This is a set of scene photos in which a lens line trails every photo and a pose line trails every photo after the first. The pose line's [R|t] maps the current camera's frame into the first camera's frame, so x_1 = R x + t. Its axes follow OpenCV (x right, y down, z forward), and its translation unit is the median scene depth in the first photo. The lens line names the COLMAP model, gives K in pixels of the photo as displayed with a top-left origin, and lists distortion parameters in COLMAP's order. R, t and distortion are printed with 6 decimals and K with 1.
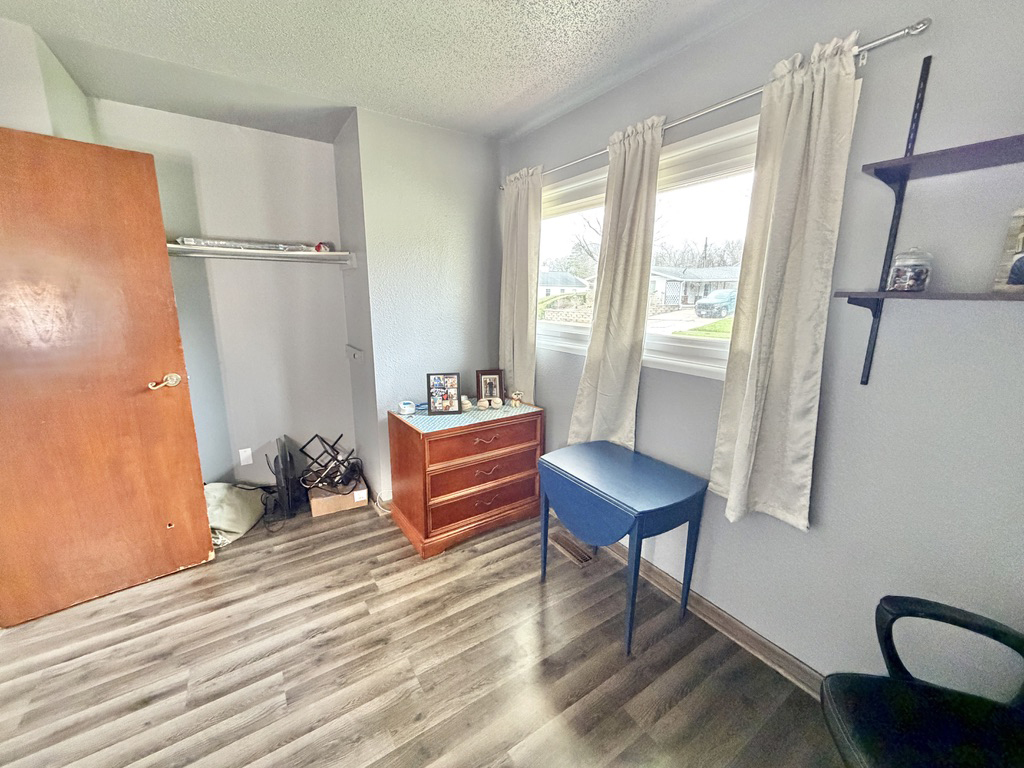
lens RADIAL K [[405.9, 0, 507.8], [0, 405.9, 383.5], [0, 0, 1]] dist [0.000232, -0.000178]
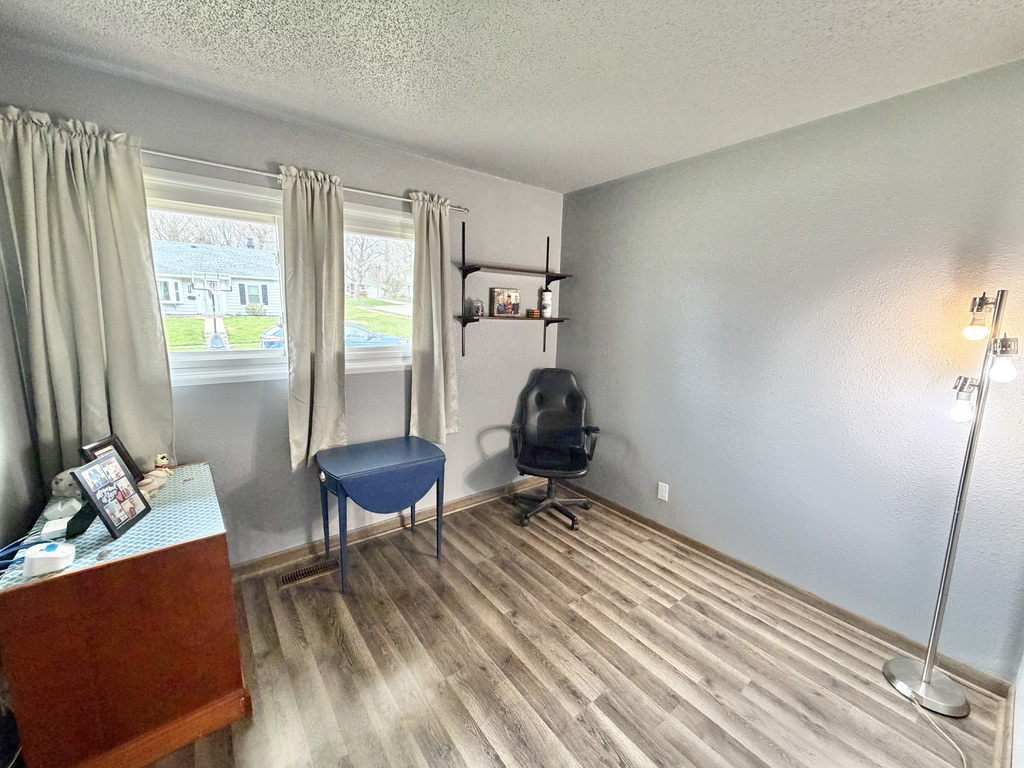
lens RADIAL K [[405.9, 0, 507.8], [0, 405.9, 383.5], [0, 0, 1]] dist [0.000232, -0.000178]
pose [[-0.069798, -0.180275, 0.981137, -0.995703], [0.191499, 0.962821, 0.190533, -0.170847], [-0.979008, 0.201186, -0.032680, 0.626614]]
